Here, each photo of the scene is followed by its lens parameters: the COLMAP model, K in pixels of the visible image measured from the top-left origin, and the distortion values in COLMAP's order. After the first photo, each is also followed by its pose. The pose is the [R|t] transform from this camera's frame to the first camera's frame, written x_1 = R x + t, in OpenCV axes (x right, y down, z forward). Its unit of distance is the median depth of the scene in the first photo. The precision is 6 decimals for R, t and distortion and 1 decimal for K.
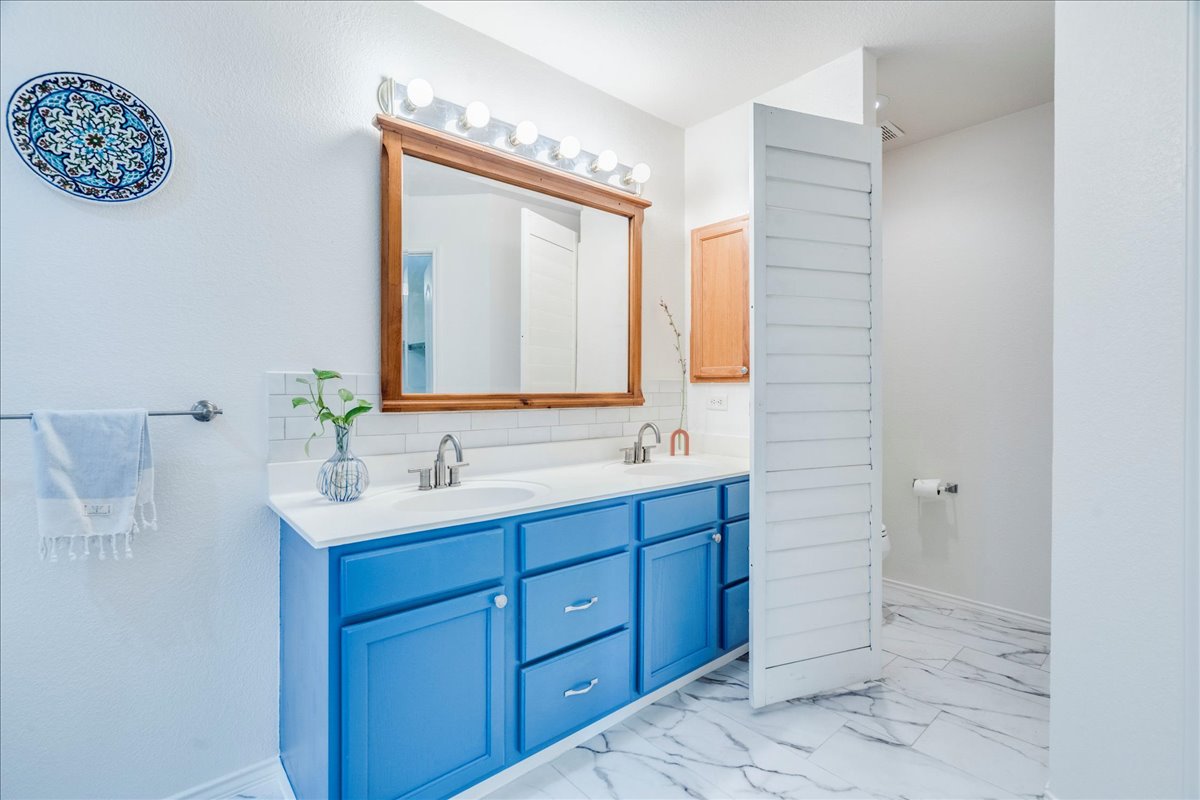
lens RADIAL K [[530.3, 0, 600.0], [0, 530.3, 400.0], [0, 0, 1]] dist [-0.000732, -0.000216]
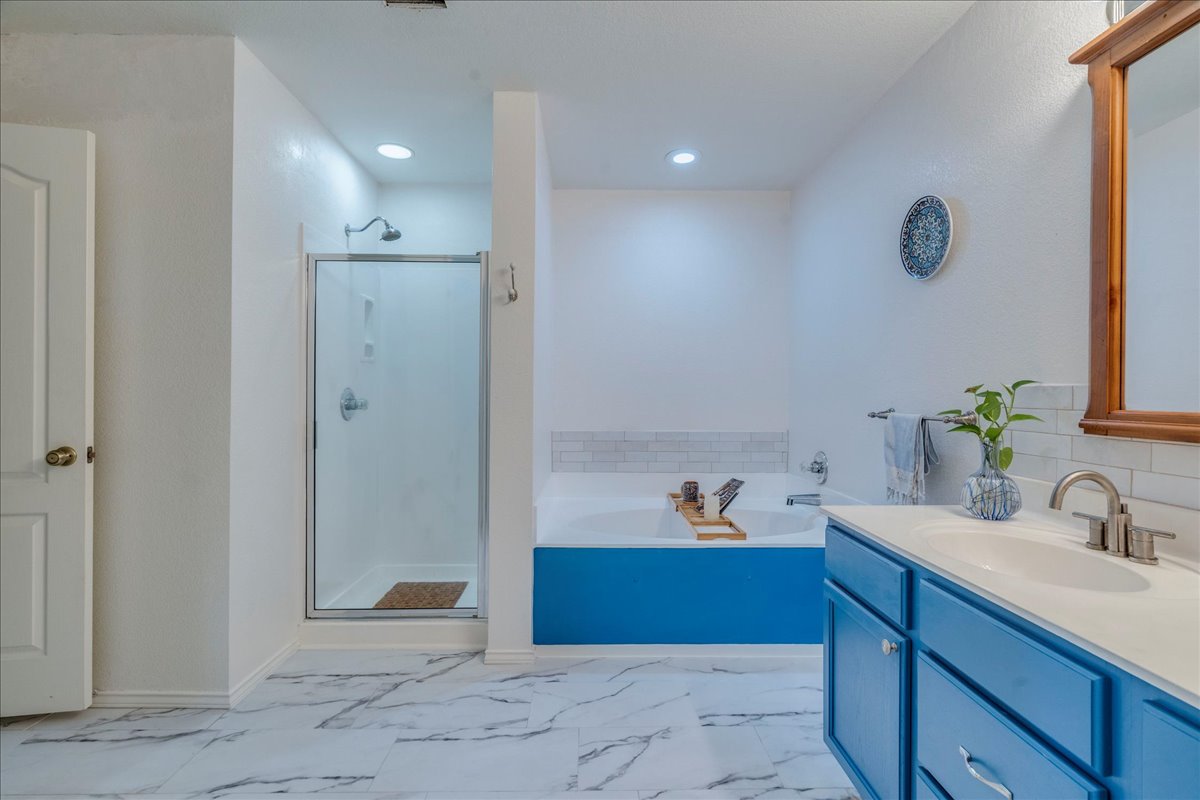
lens RADIAL K [[580.3, 0, 600.0], [0, 580.3, 400.0], [0, 0, 1]] dist [-0.000123, -0.000001]
pose [[-0.641672, 0.001709, -0.766978, 0.968696], [-0.020256, 0.999611, 0.019174, -0.037738], [0.766712, 0.027840, -0.641387, 1.412185]]
